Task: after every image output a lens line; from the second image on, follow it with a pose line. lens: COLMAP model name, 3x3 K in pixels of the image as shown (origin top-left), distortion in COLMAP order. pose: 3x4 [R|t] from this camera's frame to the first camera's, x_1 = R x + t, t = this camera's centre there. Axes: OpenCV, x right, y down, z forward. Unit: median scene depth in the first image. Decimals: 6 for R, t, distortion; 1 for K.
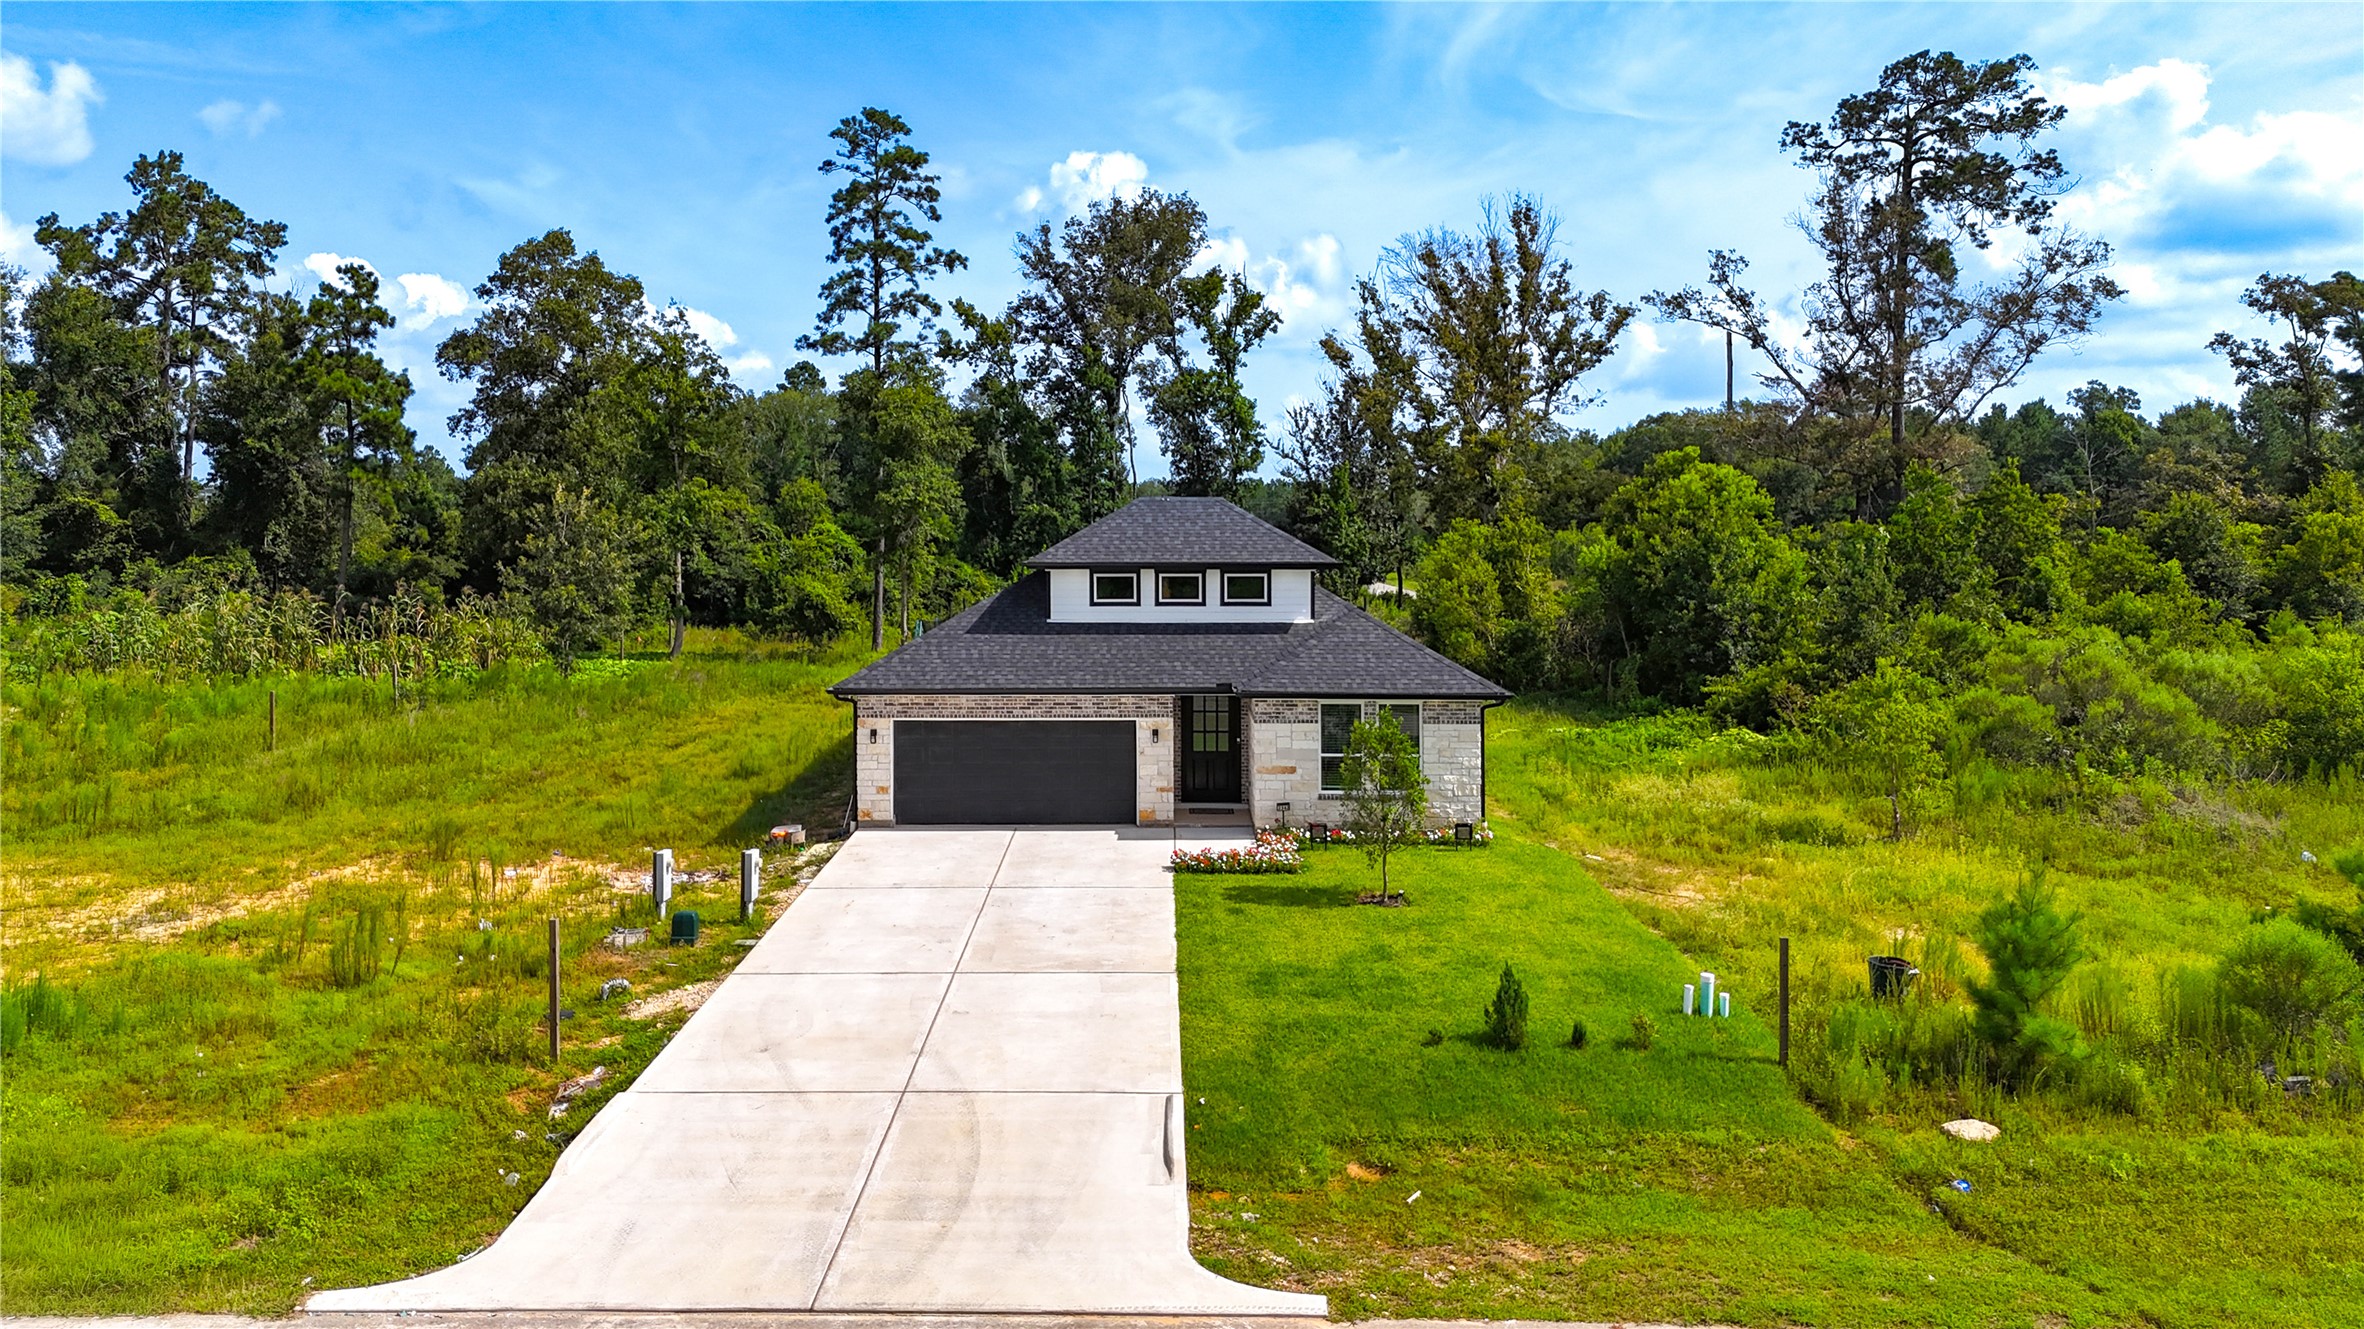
lens RADIAL K [[1738.6, 0, 1231.0], [0, 1738.6, 600.0], [0, 0, 1]] dist [0.068264, -0.061939]
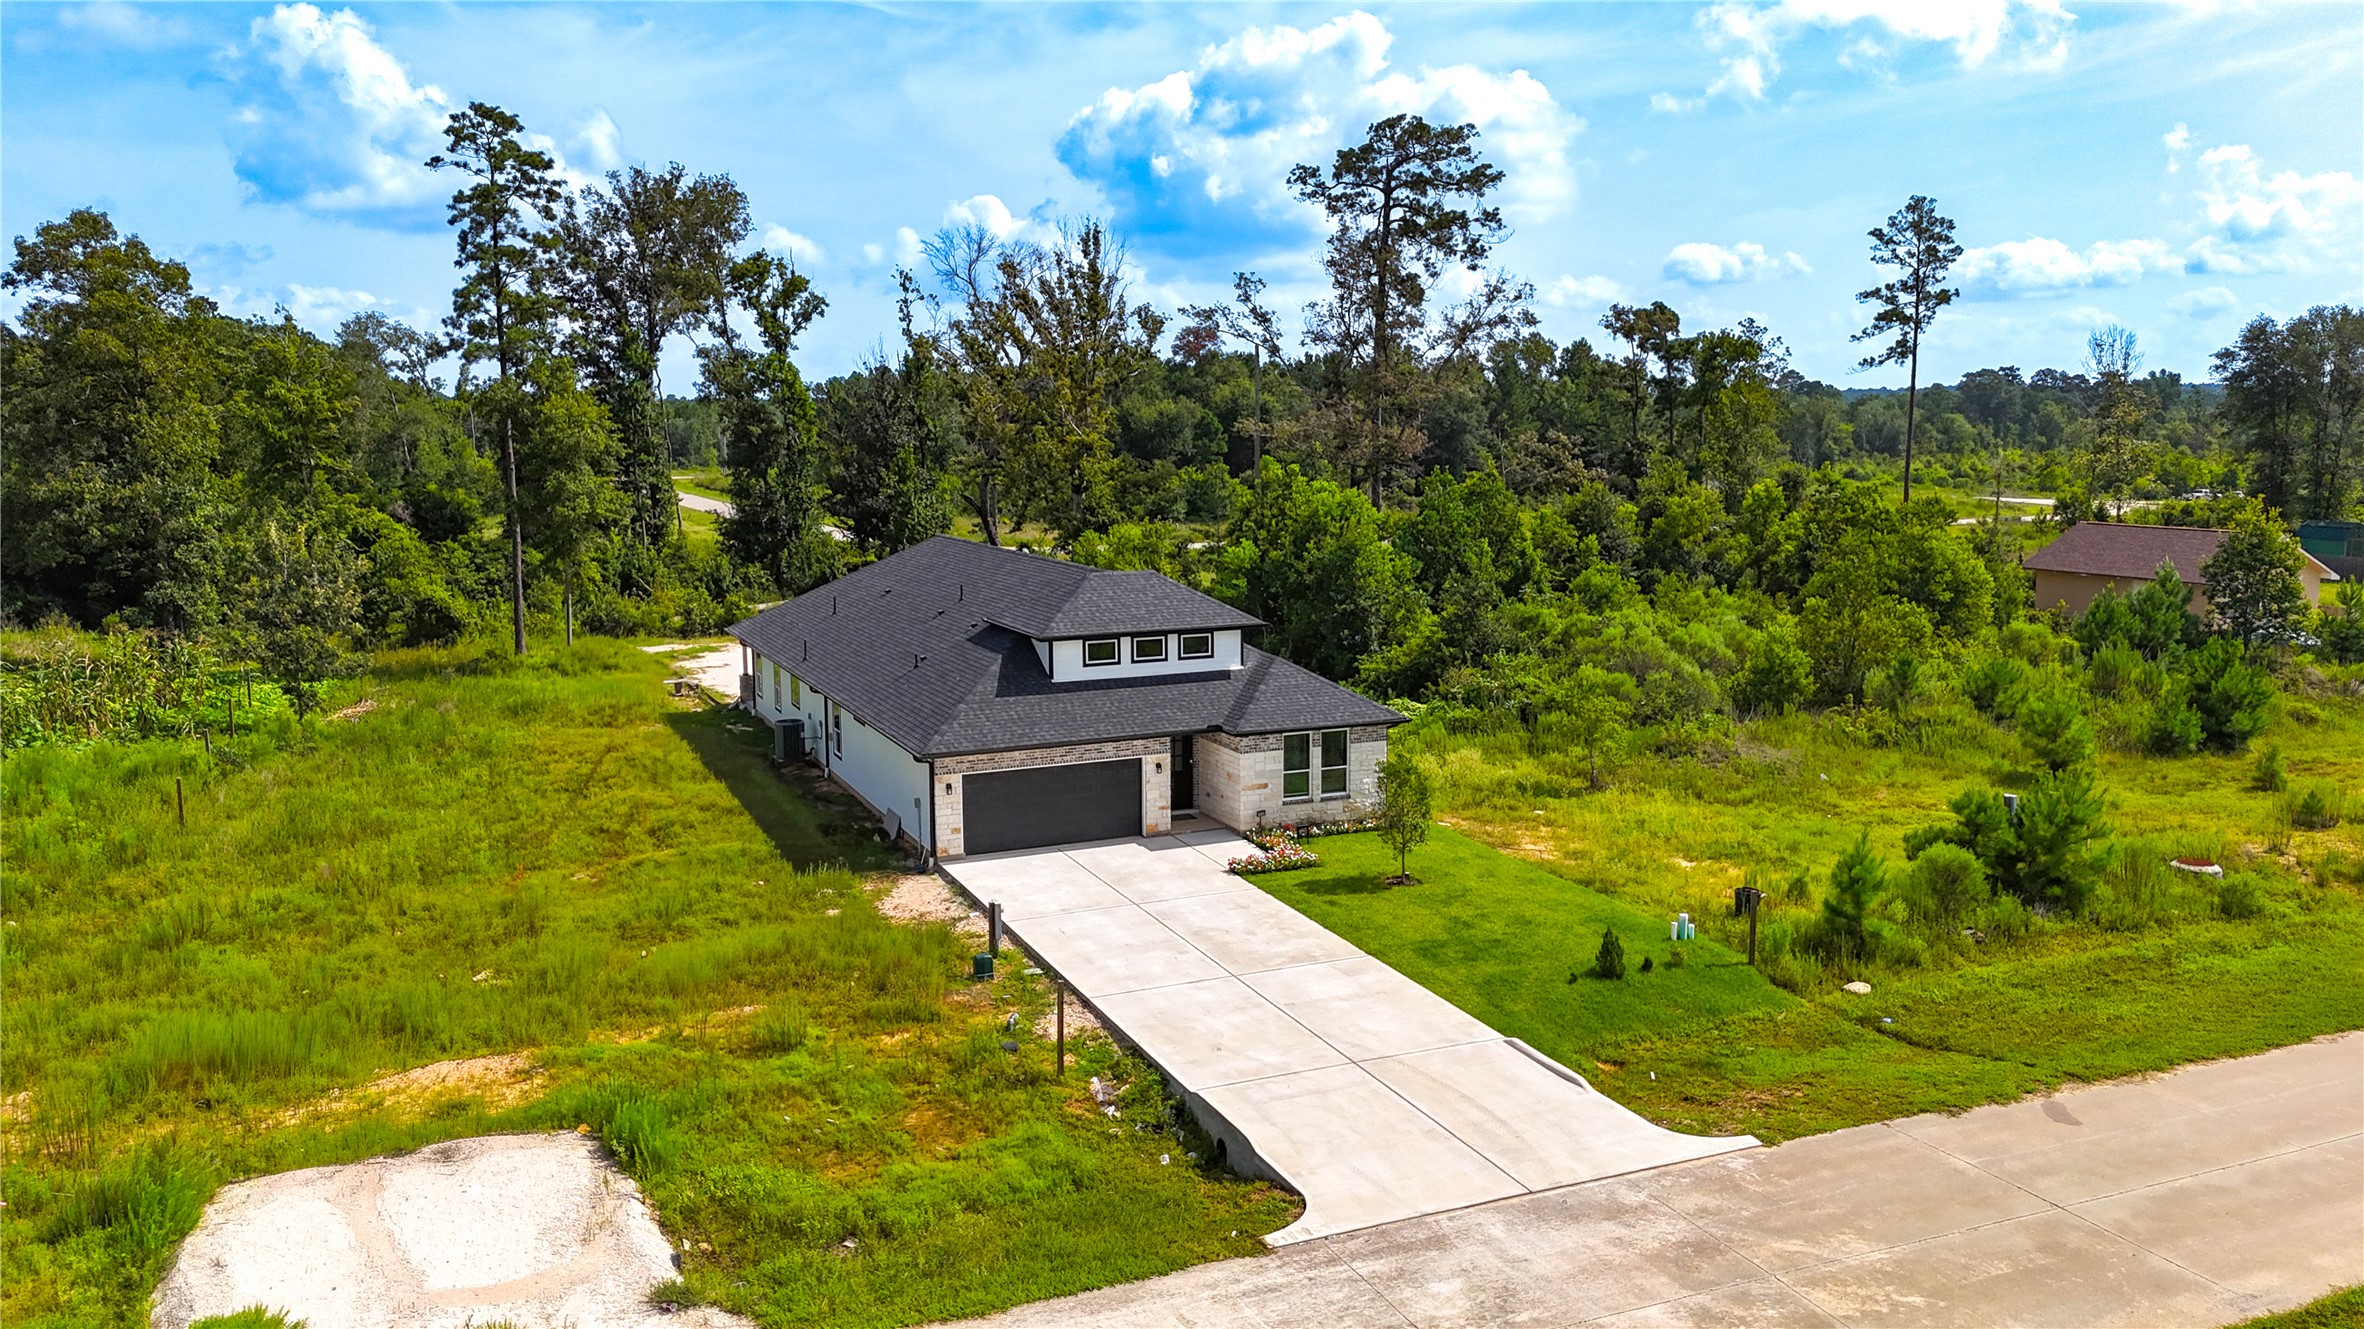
lens RADIAL K [[1738.6, 0, 1134.7], [0, 1738.6, 708.4], [0, 0, 1]] dist [0.068264, -0.061939]
pose [[0.912406, -0.079278, 0.401535, -0.303624], [0.022921, 0.989419, 0.143265, -0.080520], [-0.408644, -0.121513, 0.904569, -0.087254]]
